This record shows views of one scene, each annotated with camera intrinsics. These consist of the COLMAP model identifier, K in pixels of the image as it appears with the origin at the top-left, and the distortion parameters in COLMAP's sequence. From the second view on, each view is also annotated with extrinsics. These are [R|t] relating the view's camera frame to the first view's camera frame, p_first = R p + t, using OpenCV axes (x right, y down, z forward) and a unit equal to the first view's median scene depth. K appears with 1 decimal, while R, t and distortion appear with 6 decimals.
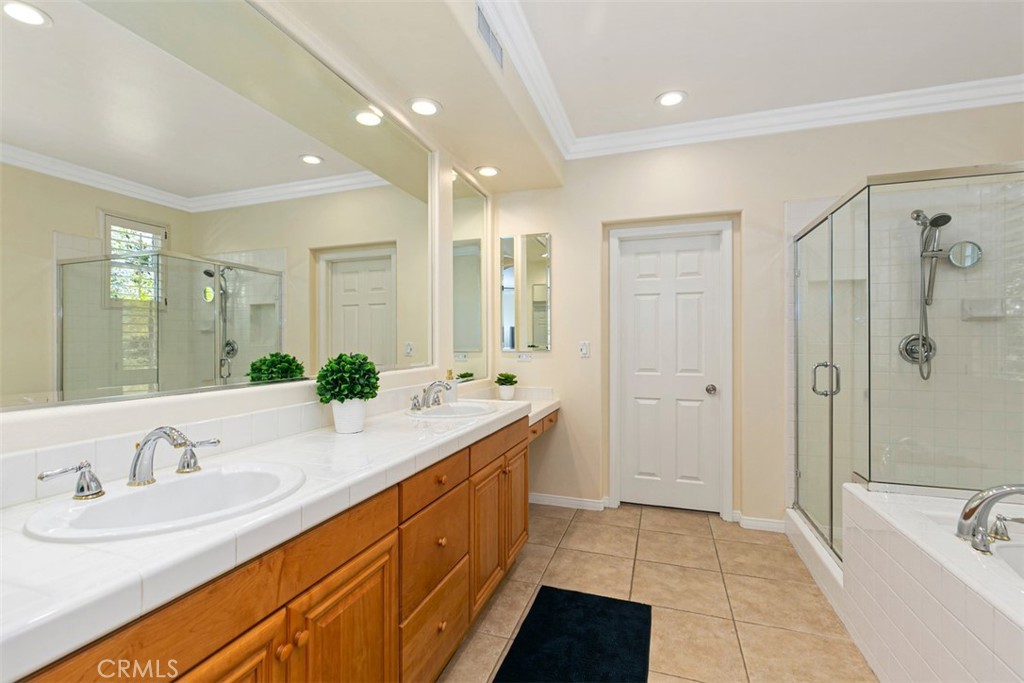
lens RADIAL K [[454.1, 0, 510.2], [0, 454.1, 345.1], [0, 0, 1]] dist [-0.001063, -0.000590]
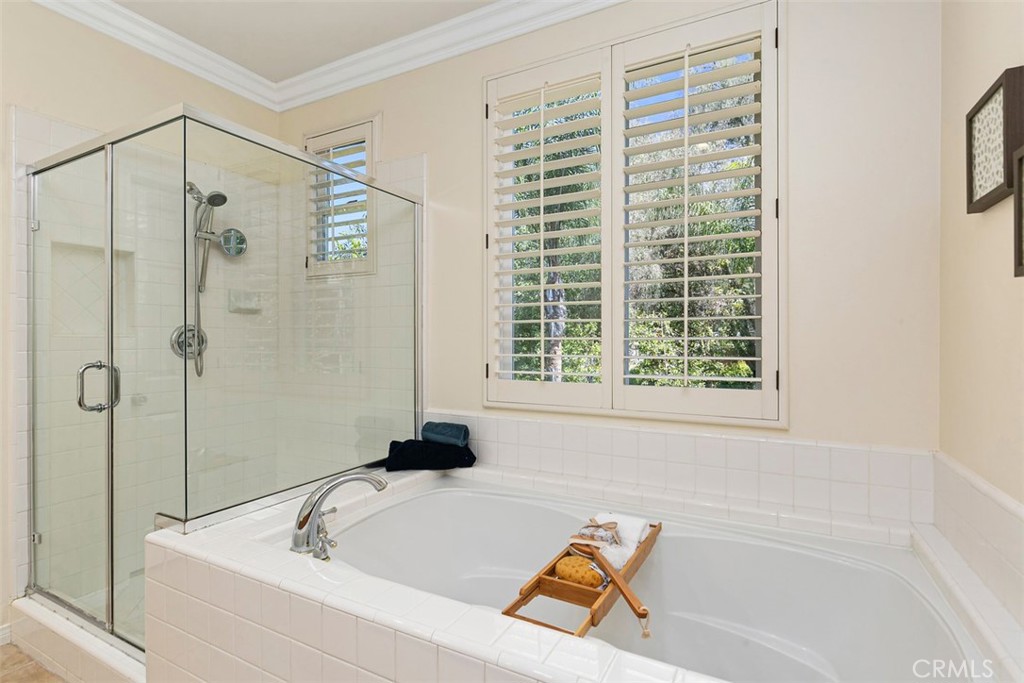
lens RADIAL K [[505.4, 0, 514.8], [0, 505.4, 338.8], [0, 0, 1]] dist [0.004162, -0.003330]
pose [[0.169705, 0.000327, 0.985495, 0.051190], [0.003497, 0.999993, -0.000934, 0.006048], [-0.985489, 0.003605, 0.169703, 0.235338]]
